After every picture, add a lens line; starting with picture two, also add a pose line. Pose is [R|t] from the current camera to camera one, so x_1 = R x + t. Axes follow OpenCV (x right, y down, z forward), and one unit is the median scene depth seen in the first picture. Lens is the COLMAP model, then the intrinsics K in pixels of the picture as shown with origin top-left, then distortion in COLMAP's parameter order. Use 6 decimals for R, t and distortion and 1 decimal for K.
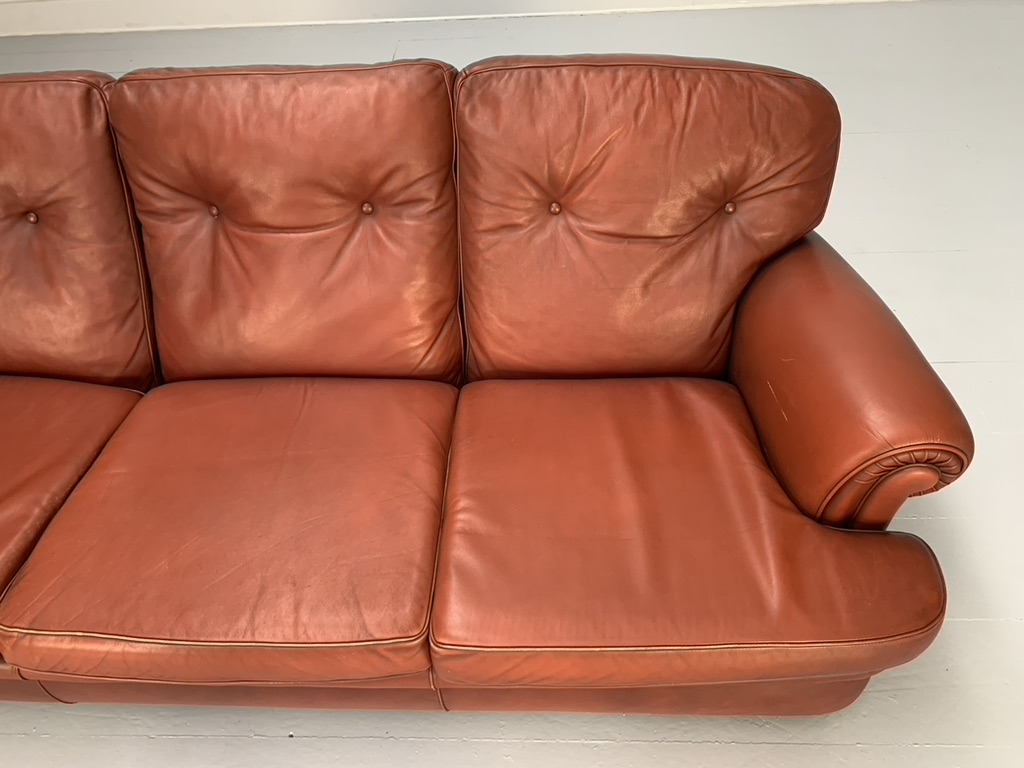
lens RADIAL K [[772.2, 0, 508.4], [0, 772.2, 386.9], [0, 0, 1]] dist [0.051332, -0.084406]
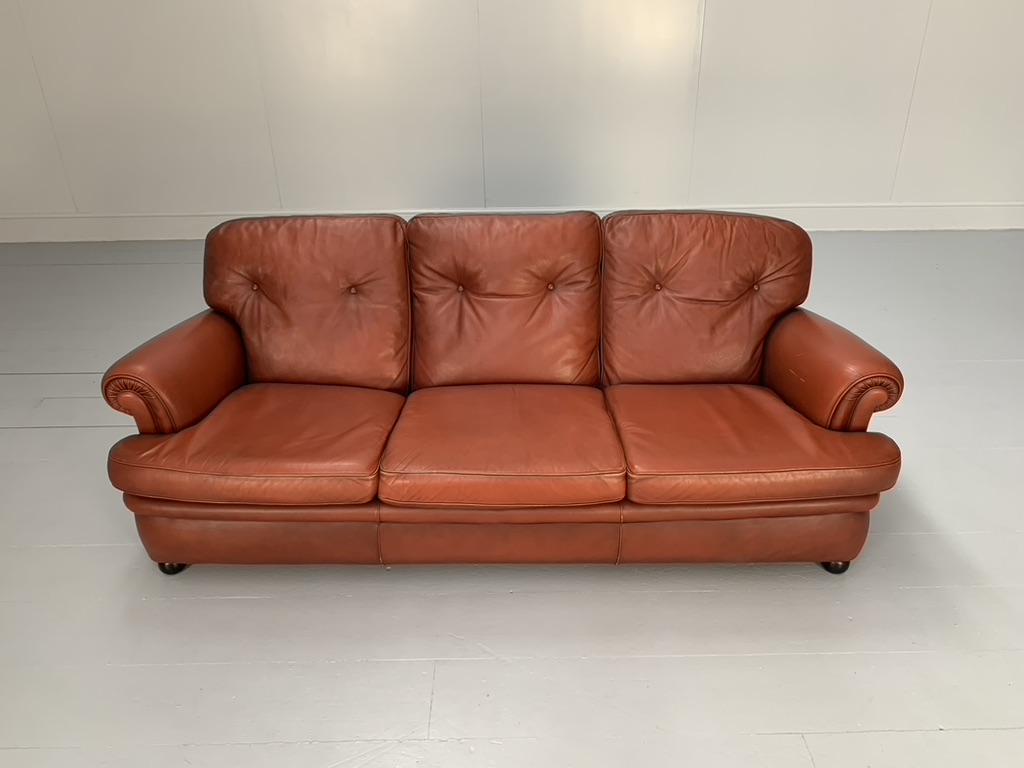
lens RADIAL K [[772.2, 0, 508.4], [0, 772.2, 386.9], [0, 0, 1]] dist [0.051332, -0.084406]
pose [[0.998865, 0.014838, 0.045253, -0.364558], [-0.000652, 0.954395, -0.298546, 0.524107], [-0.047619, 0.298178, 0.953322, -0.614307]]
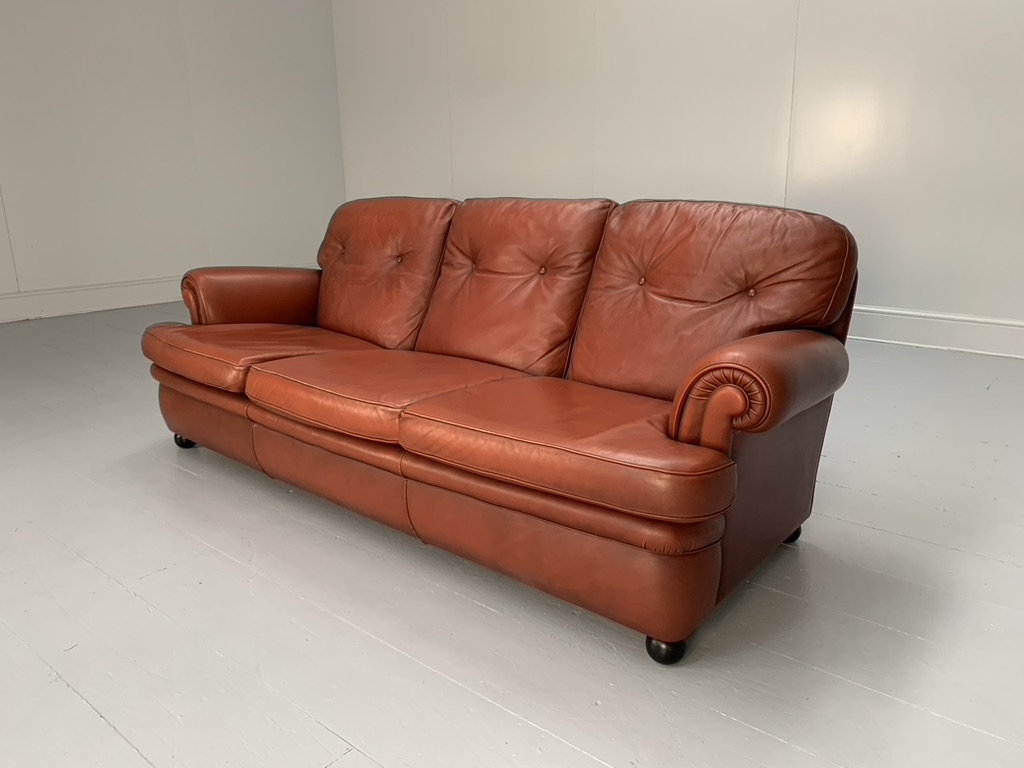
lens RADIAL K [[764.2, 0, 515.9], [0, 764.2, 385.3], [0, 0, 1]] dist [0.062132, -0.098693]
pose [[0.787554, 0.202619, -0.581983, 0.776078], [-0.459244, 0.822708, -0.335033, 0.546069], [0.410918, 0.531128, 0.740978, -0.085554]]
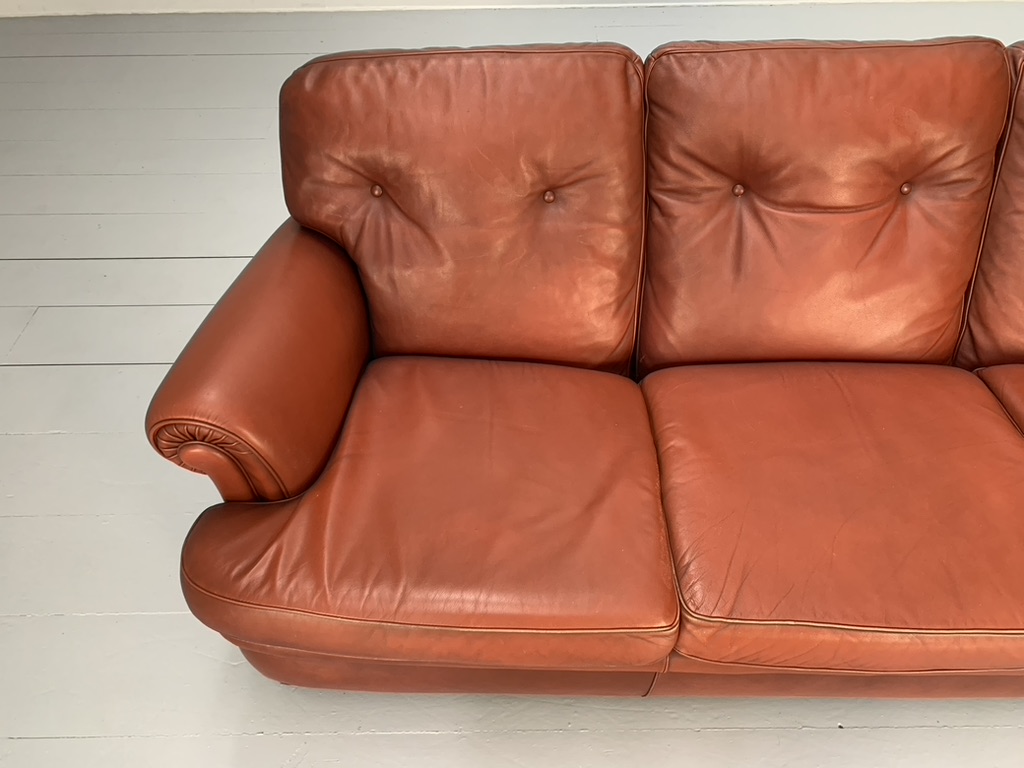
lens RADIAL K [[772.2, 0, 508.4], [0, 772.2, 386.9], [0, 0, 1]] dist [0.051332, -0.084406]
pose [[0.999383, 0.002013, 0.035061, -0.736765], [-0.002226, 0.999979, 0.006038, 0.015517], [-0.035048, -0.006113, 0.999367, 0.038556]]
